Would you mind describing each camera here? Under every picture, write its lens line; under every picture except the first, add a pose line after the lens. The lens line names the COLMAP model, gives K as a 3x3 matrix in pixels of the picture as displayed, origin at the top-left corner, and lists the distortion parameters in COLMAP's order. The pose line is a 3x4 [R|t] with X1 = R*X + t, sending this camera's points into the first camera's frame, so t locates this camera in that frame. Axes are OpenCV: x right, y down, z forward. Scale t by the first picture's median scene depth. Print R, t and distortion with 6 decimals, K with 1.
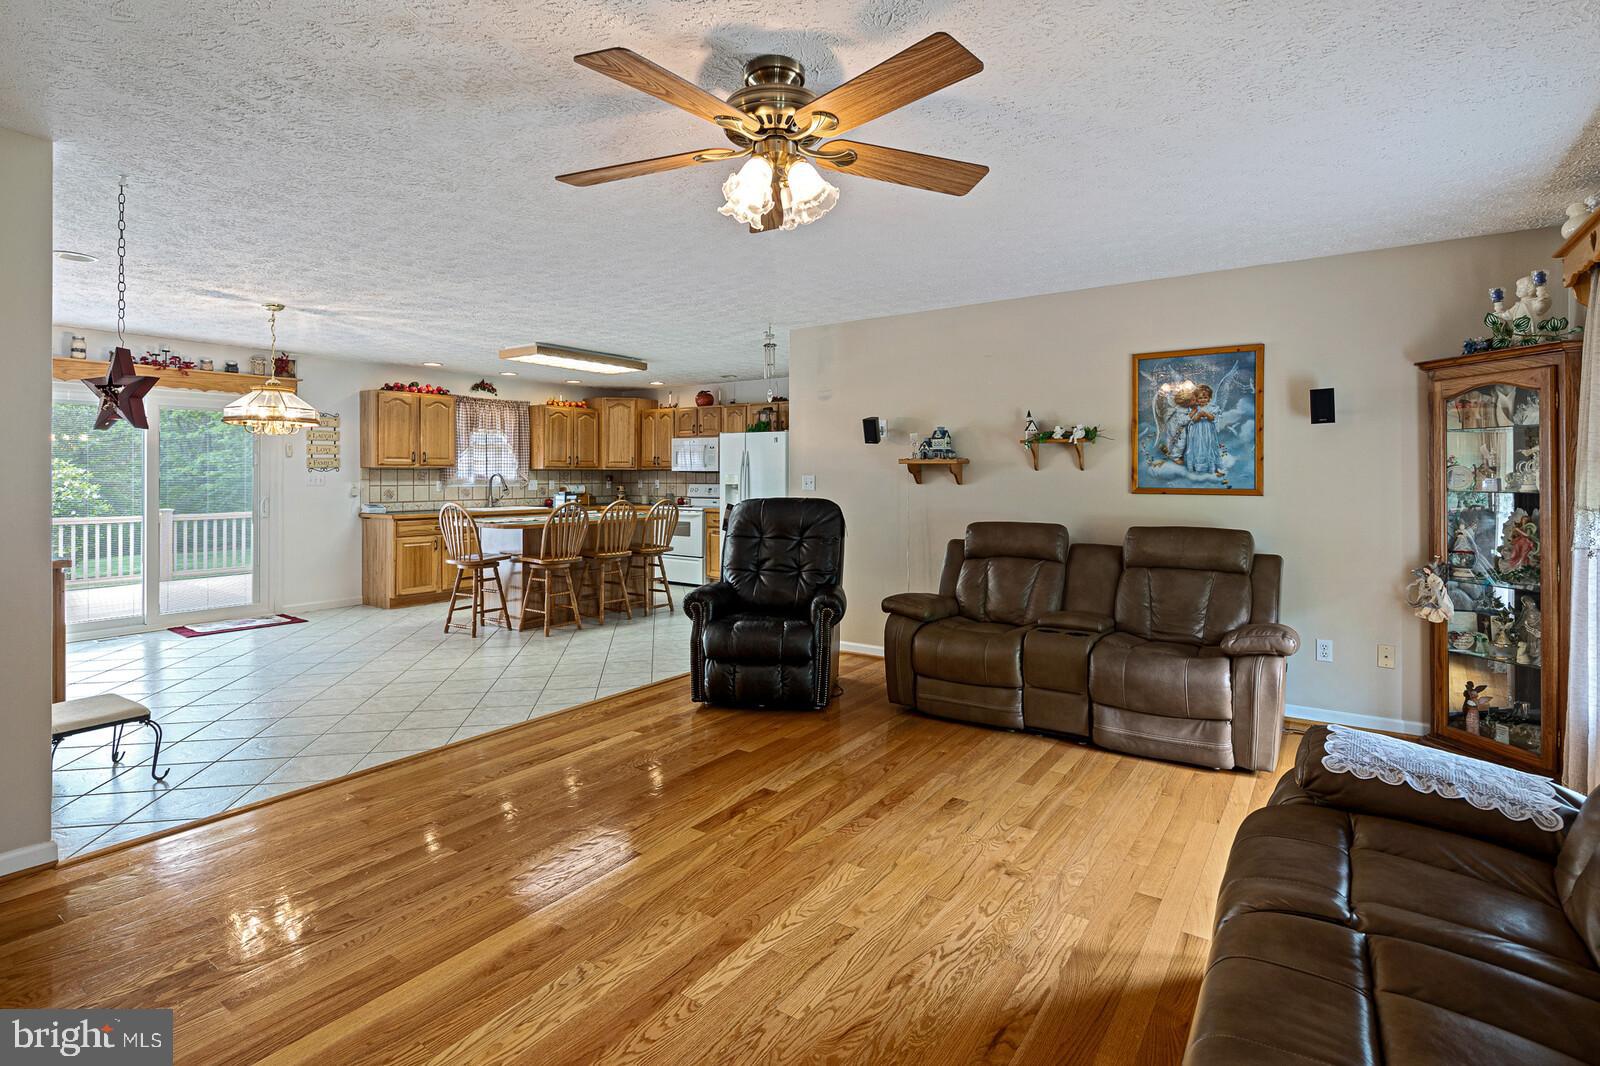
lens RADIAL K [[783.5, 0, 806.5], [0, 783.5, 471.6], [0, 0, 1]] dist [-0.000732, -0.000169]
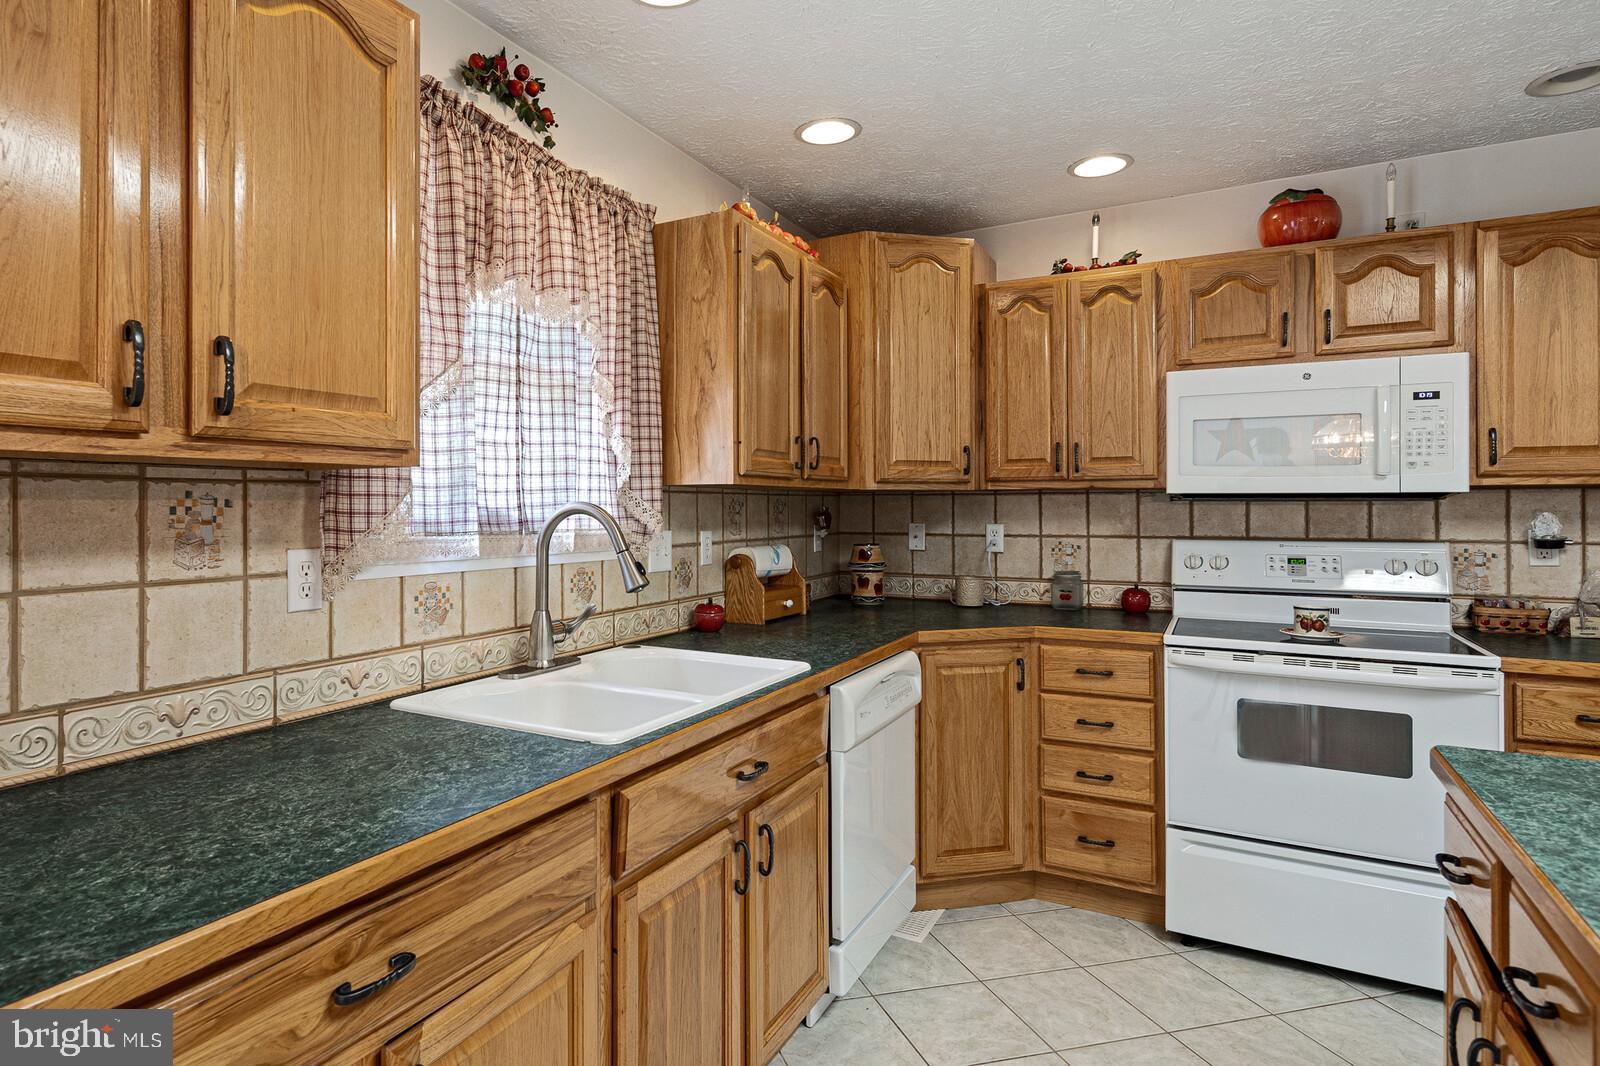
lens RADIAL K [[882.3, 0, 690.5], [0, 882.3, 499.1], [0, 0, 1]] dist [-0.000968, -0.002932]
pose [[0.998471, -0.001617, 0.055262, -0.385638], [0.001880, 0.999987, -0.004706, 0.002312], [-0.055254, 0.004803, 0.998461, 0.783447]]
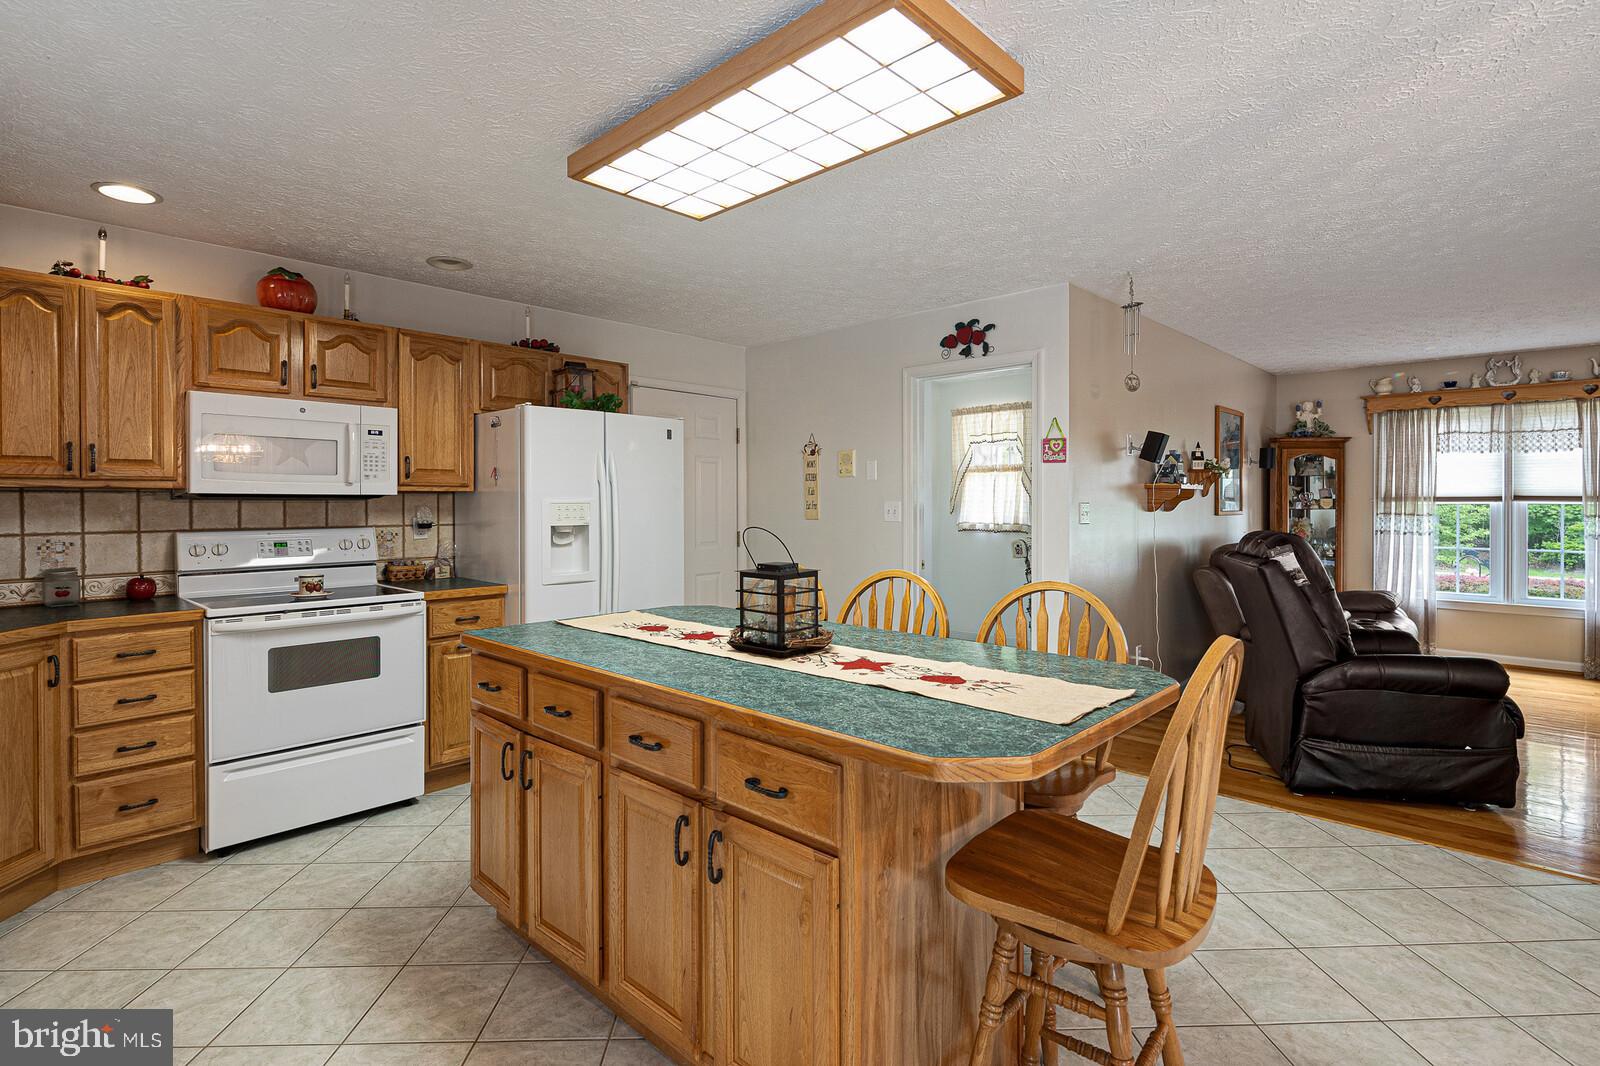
lens RADIAL K [[775.2, 0, 799.7], [0, 775.2, 503.5], [0, 0, 1]] dist [-0.000368, -0.000034]
pose [[0.150579, -0.003424, 0.988592, -0.488656], [-0.001020, 0.999993, 0.003619, 0.001975], [-0.988597, -0.001553, 0.150574, 0.783756]]
